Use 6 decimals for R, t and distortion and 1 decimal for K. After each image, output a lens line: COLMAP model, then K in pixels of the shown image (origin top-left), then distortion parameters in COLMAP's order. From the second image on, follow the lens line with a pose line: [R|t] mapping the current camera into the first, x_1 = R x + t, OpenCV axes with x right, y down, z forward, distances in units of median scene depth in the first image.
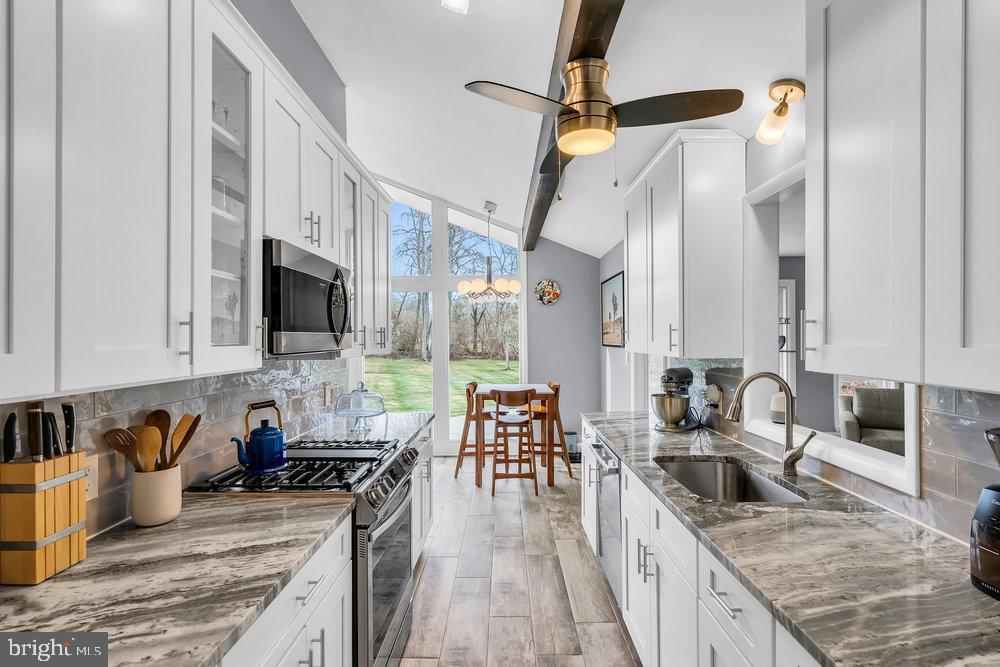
lens RADIAL K [[482.8, 0, 506.4], [0, 482.8, 336.1], [0, 0, 1]] dist [0.000279, -0.000479]
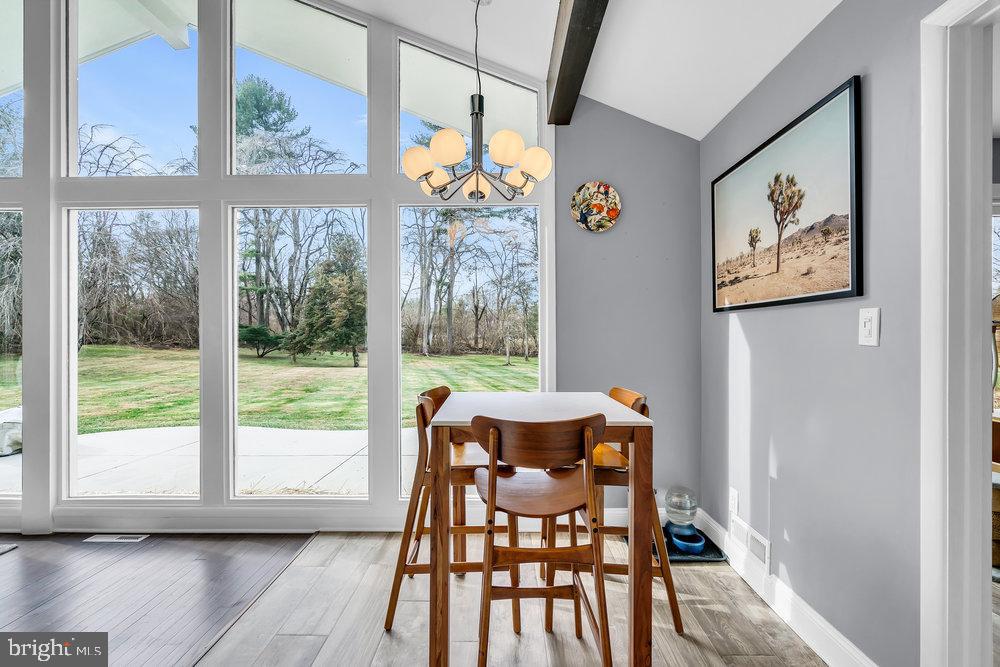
lens RADIAL K [[454.4, 0, 498.3], [0, 454.4, 329.7], [0, 0, 1]] dist [-0.005051, -0.000662]
pose [[0.999817, 0.004489, -0.018619, -0.019083], [-0.004643, 0.999955, -0.008236, 0.110203], [0.018581, 0.008321, 0.999793, 1.424657]]
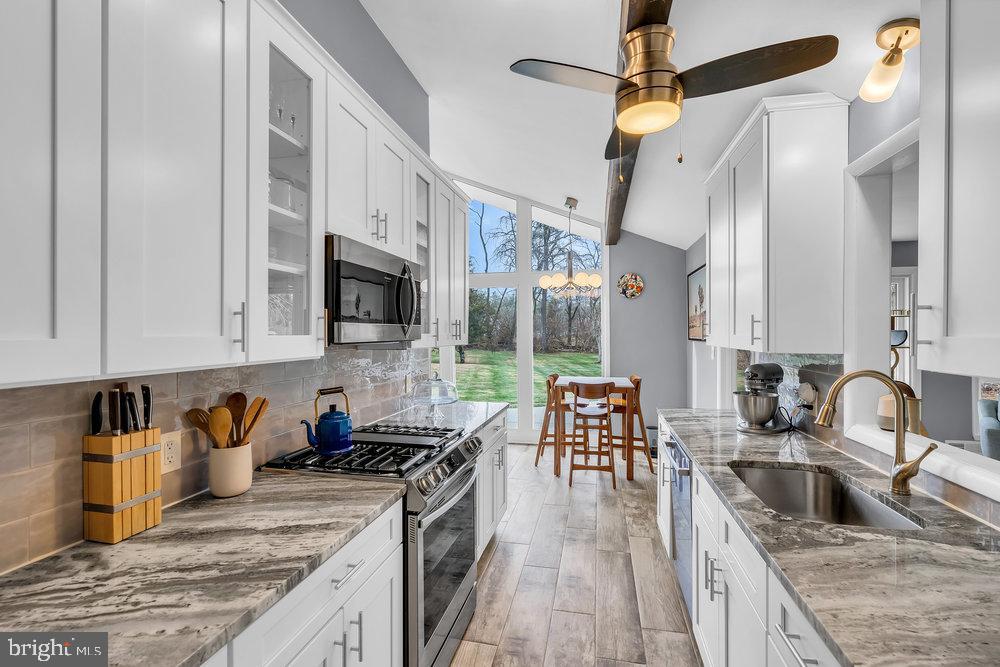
lens RADIAL K [[452.6, 0, 502.7], [0, 452.6, 333.8], [0, 0, 1]] dist [-0.004058, 0.000347]
pose [[0.977345, 0.004321, -0.211608, 0.067689], [-0.002753, 0.999967, 0.007701, 0.005698], [0.211634, -0.006944, 0.977324, 0.079983]]
